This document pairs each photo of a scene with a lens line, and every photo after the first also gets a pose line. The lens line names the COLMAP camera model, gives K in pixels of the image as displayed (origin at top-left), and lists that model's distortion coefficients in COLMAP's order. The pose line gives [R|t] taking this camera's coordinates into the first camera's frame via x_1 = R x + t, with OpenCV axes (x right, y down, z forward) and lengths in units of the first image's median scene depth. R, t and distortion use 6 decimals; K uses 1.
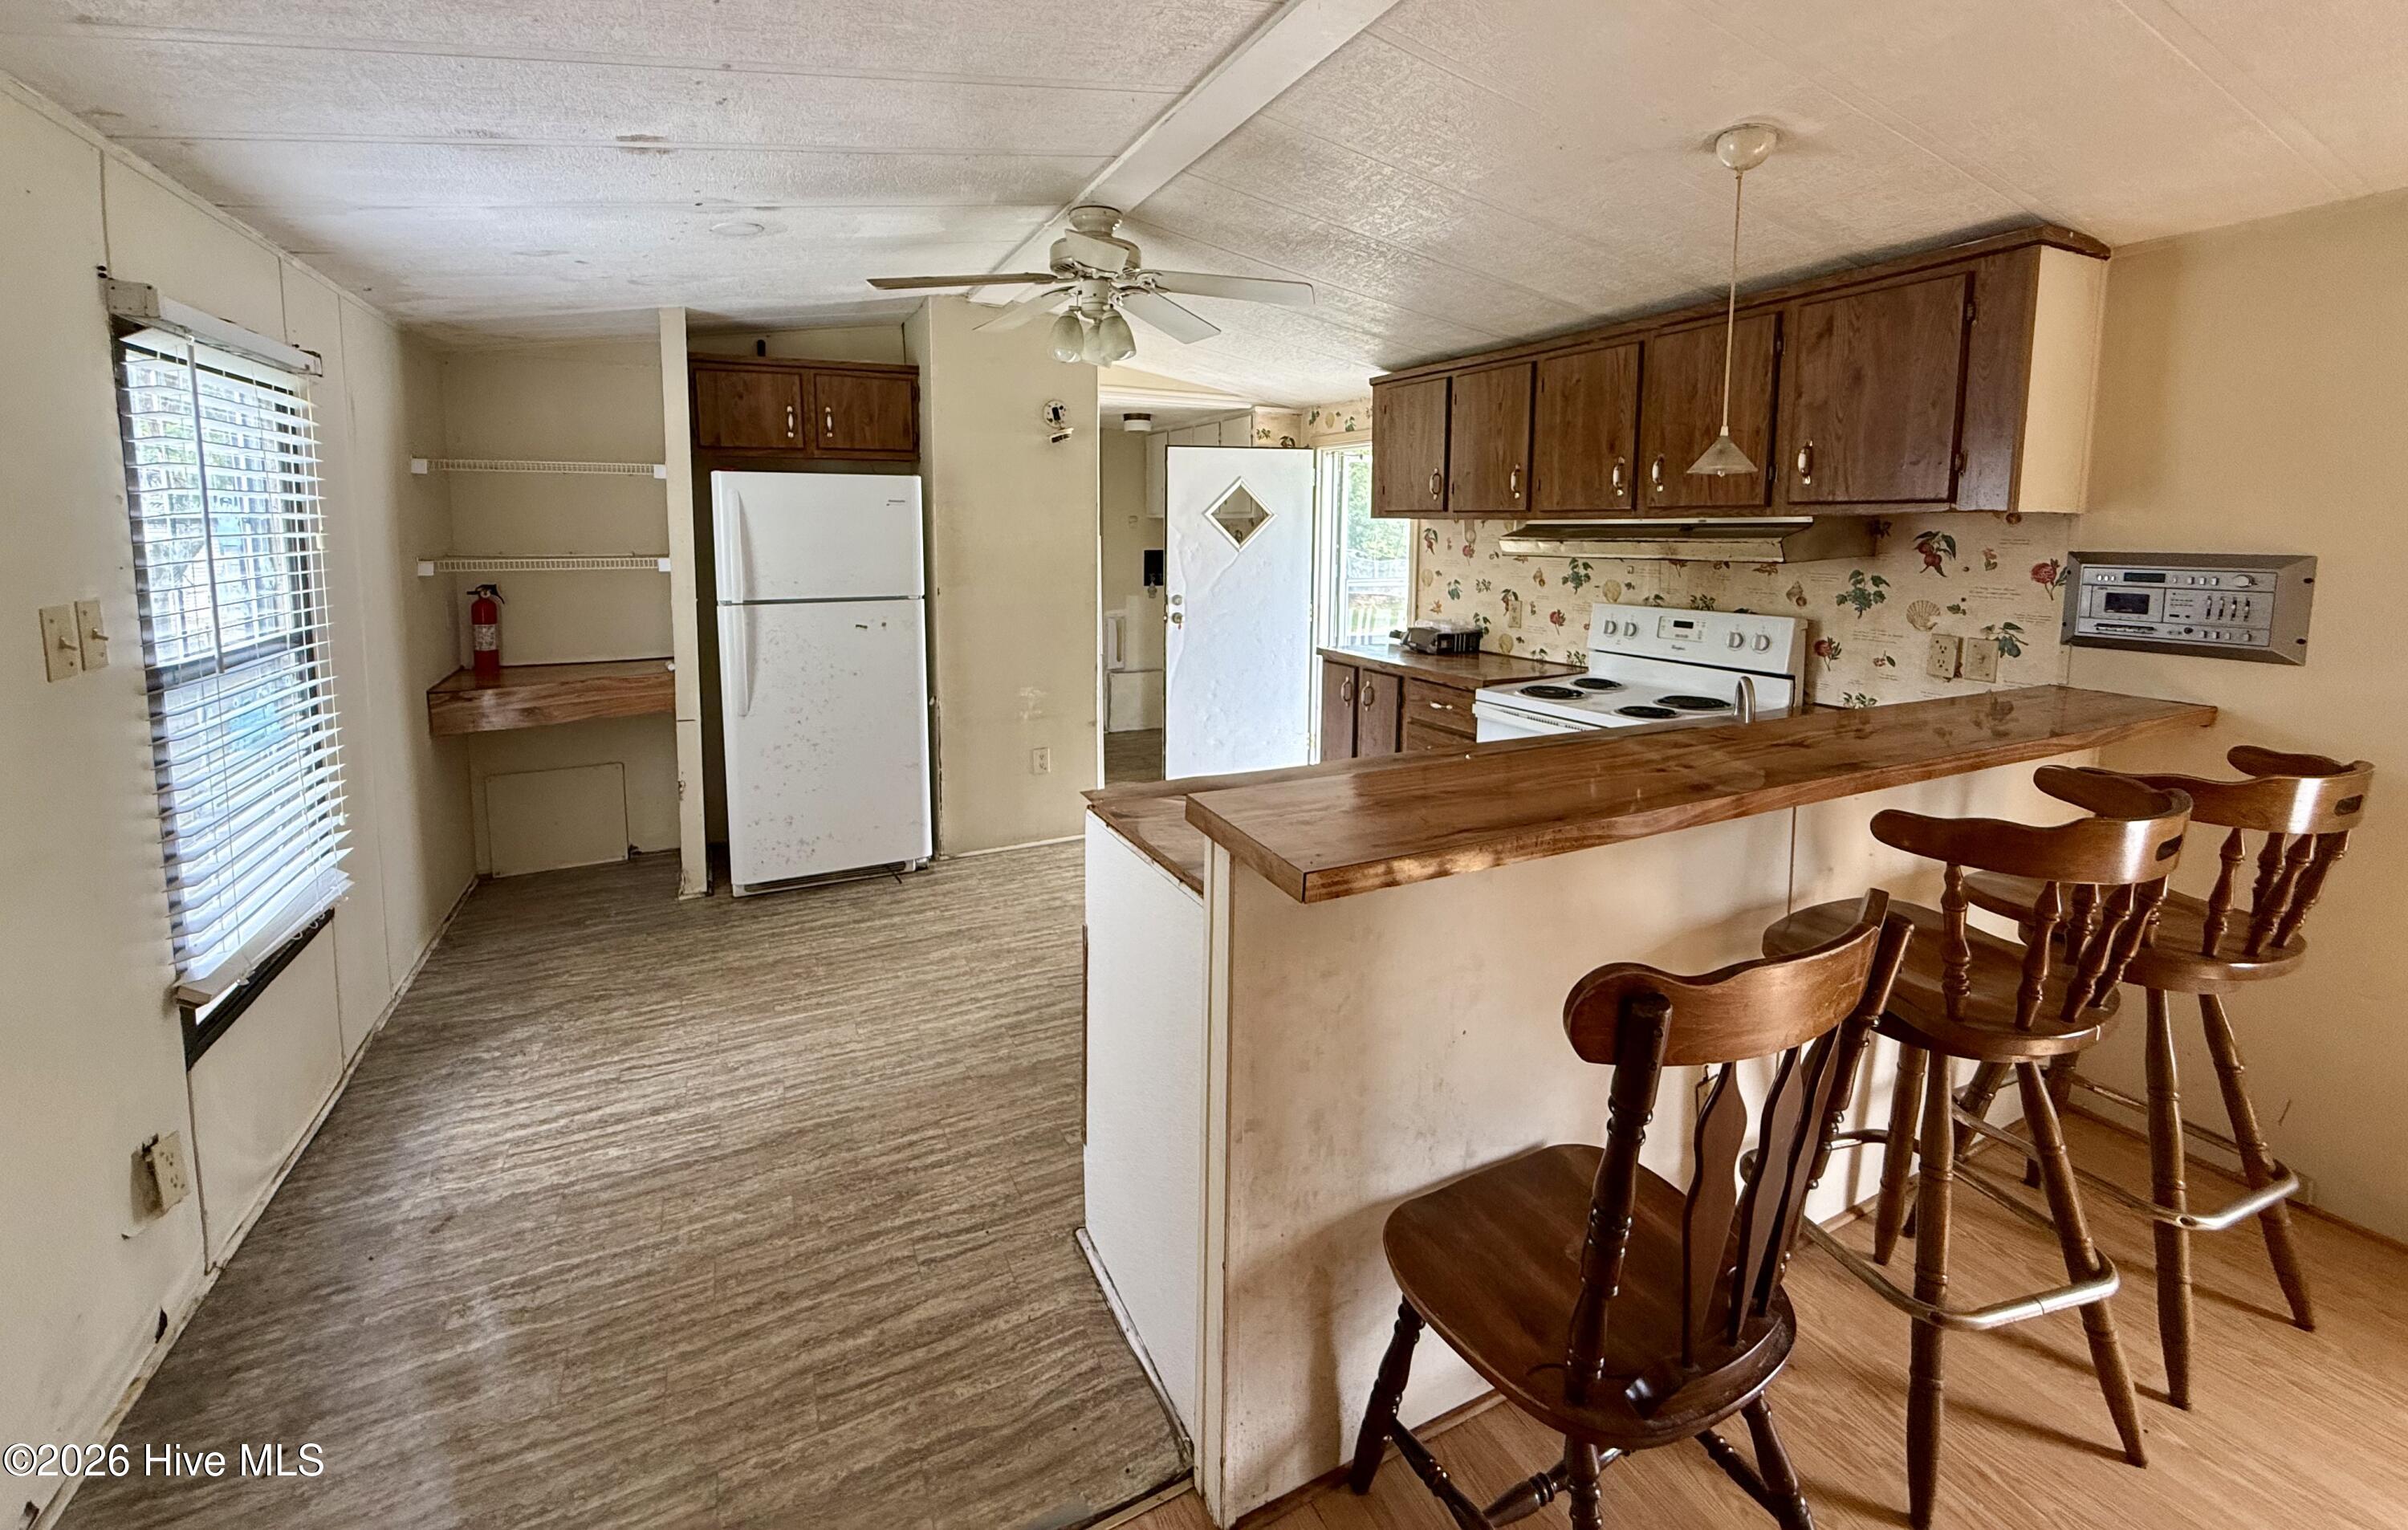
lens RADIAL K [[963.2, 0, 1209.8], [0, 963.2, 622.3], [0, 0, 1]] dist [-0.000060, 0.000020]
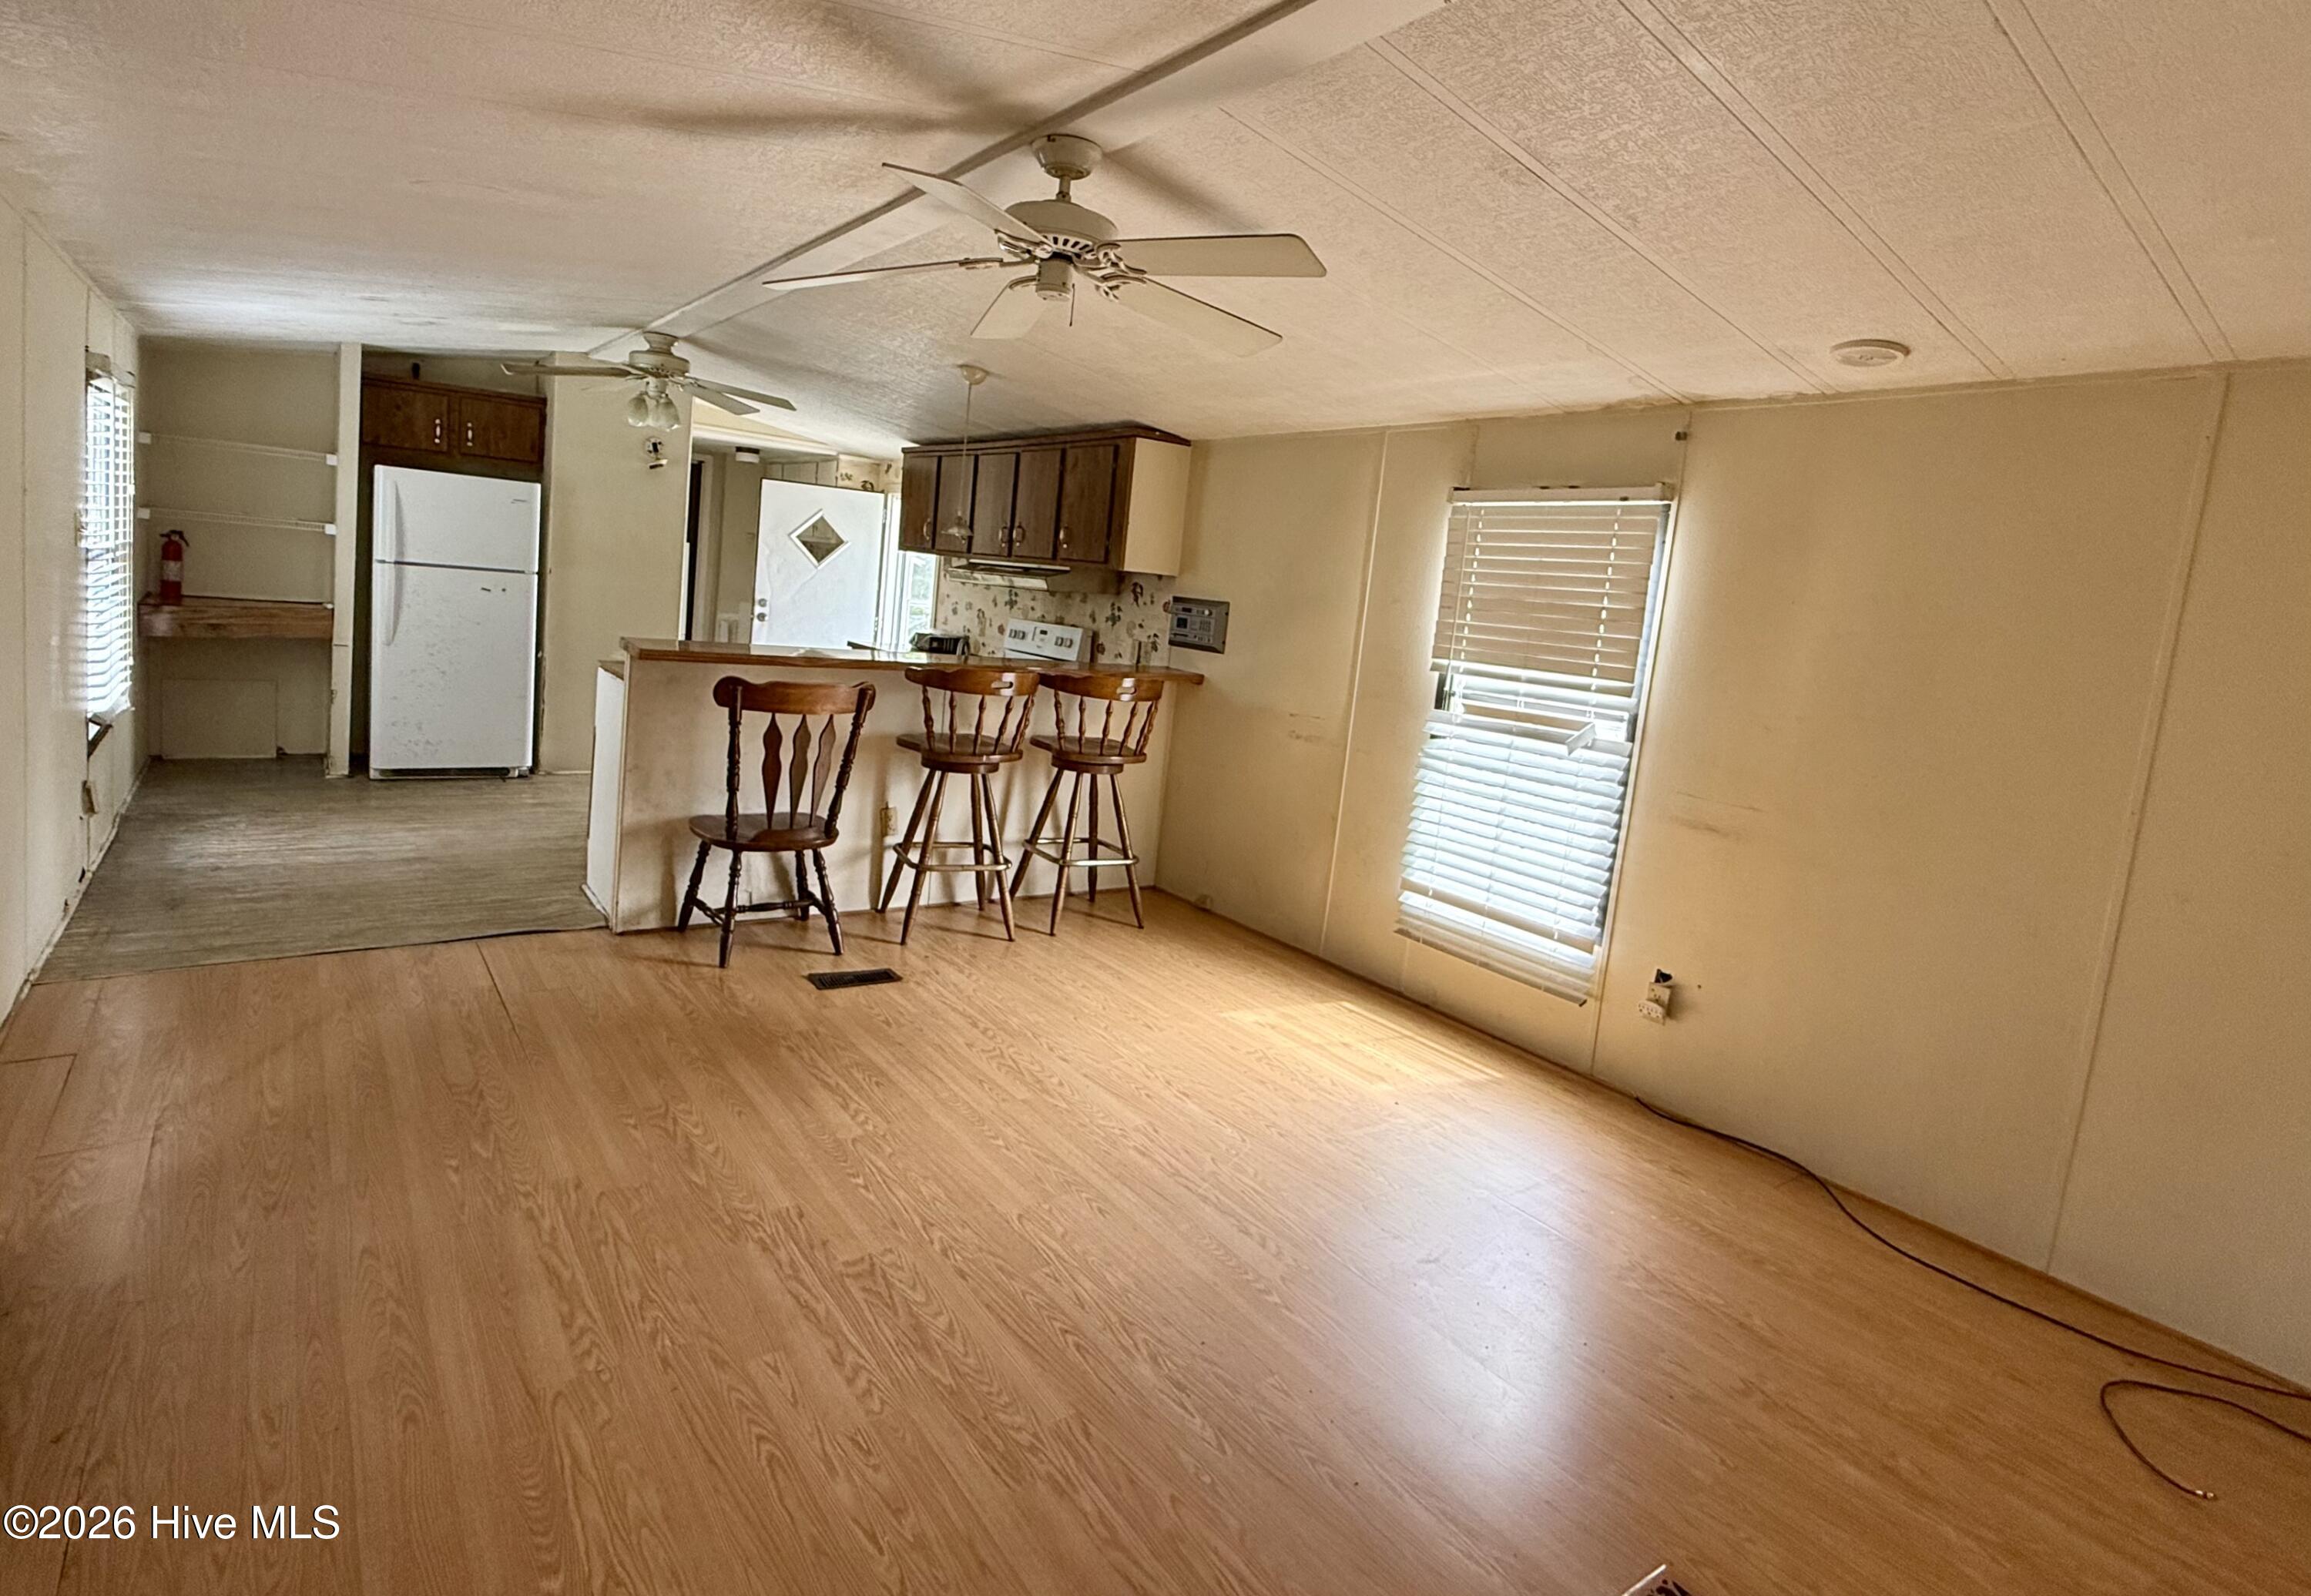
lens RADIAL K [[1147.1, 0, 1152.0], [0, 1147.1, 723.1], [0, 0, 1]] dist [0.002133, 0.000928]
pose [[0.981553, 0.074345, 0.176142, 0.385052], [-0.079687, 0.996544, 0.023436, 0.104720], [-0.173791, -0.037040, 0.984086, -1.017883]]
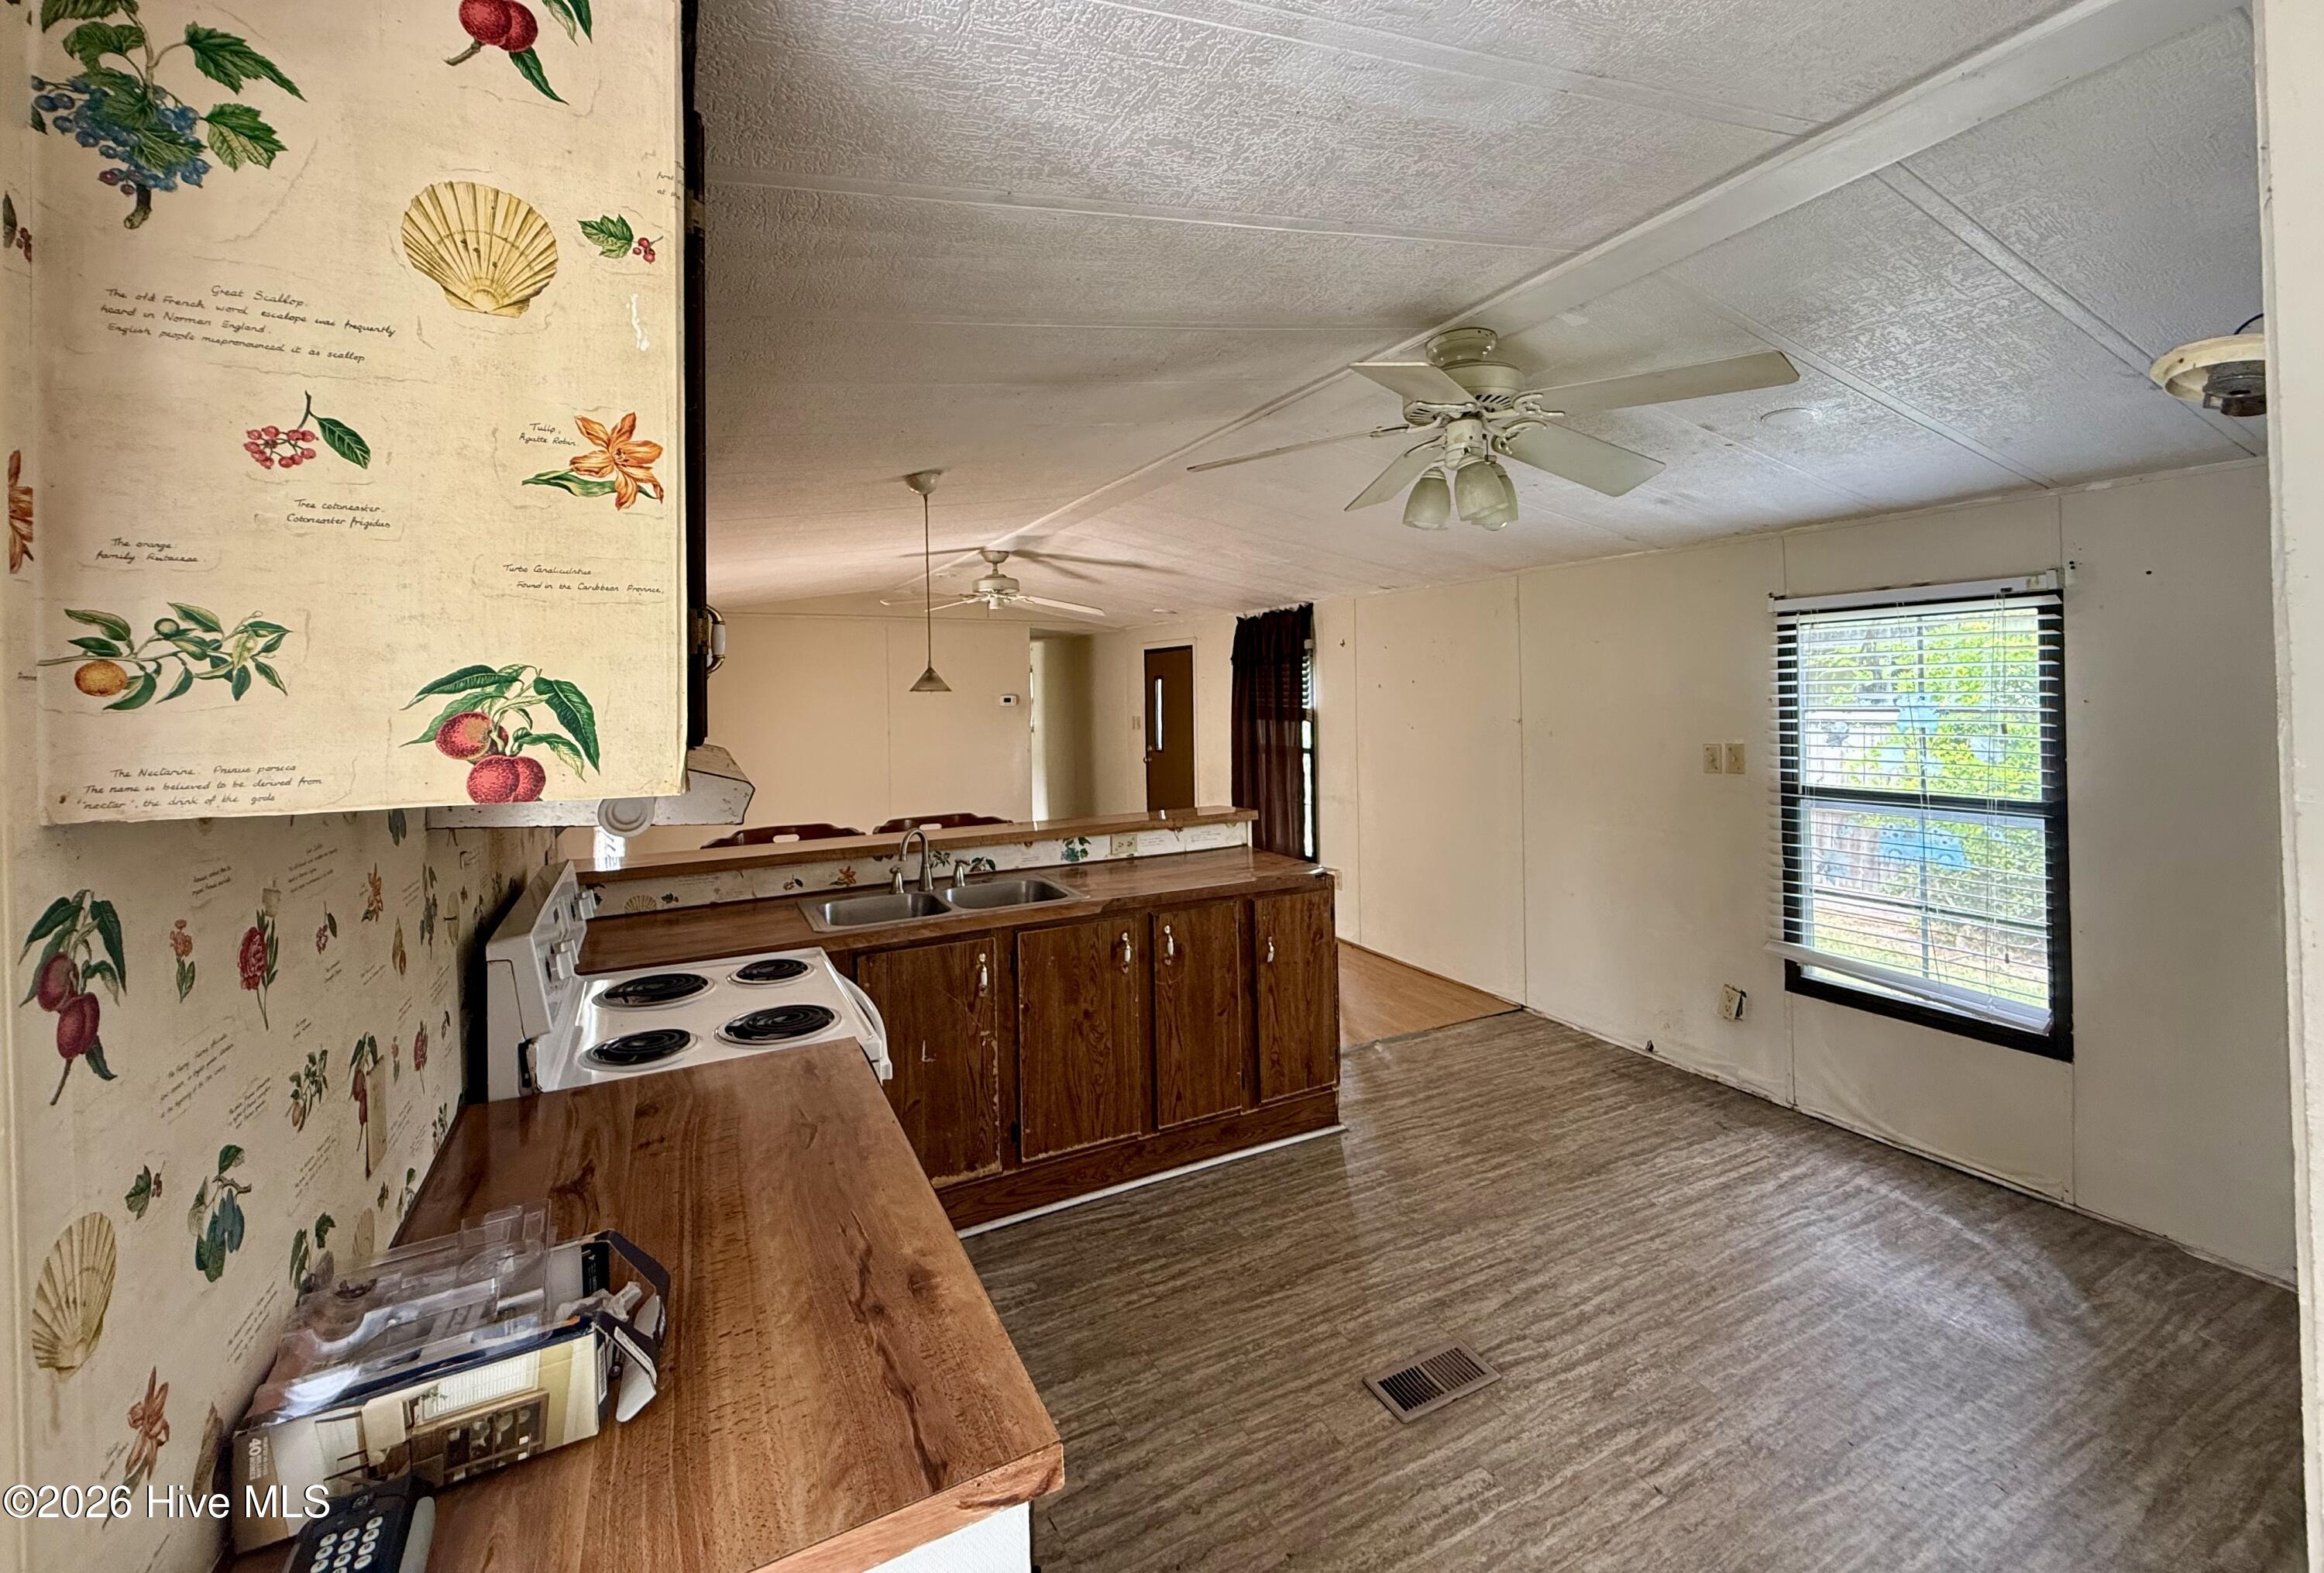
lens RADIAL K [[940.1, 0, 1163.8], [0, 940.1, 687.0], [0, 0, 1]] dist [-0.001881, -0.000249]
pose [[-0.999821, 0.012968, -0.013778, 0.135511], [0.011606, 0.995437, 0.094709, -0.213724], [0.014944, 0.094532, -0.995410, 1.760457]]
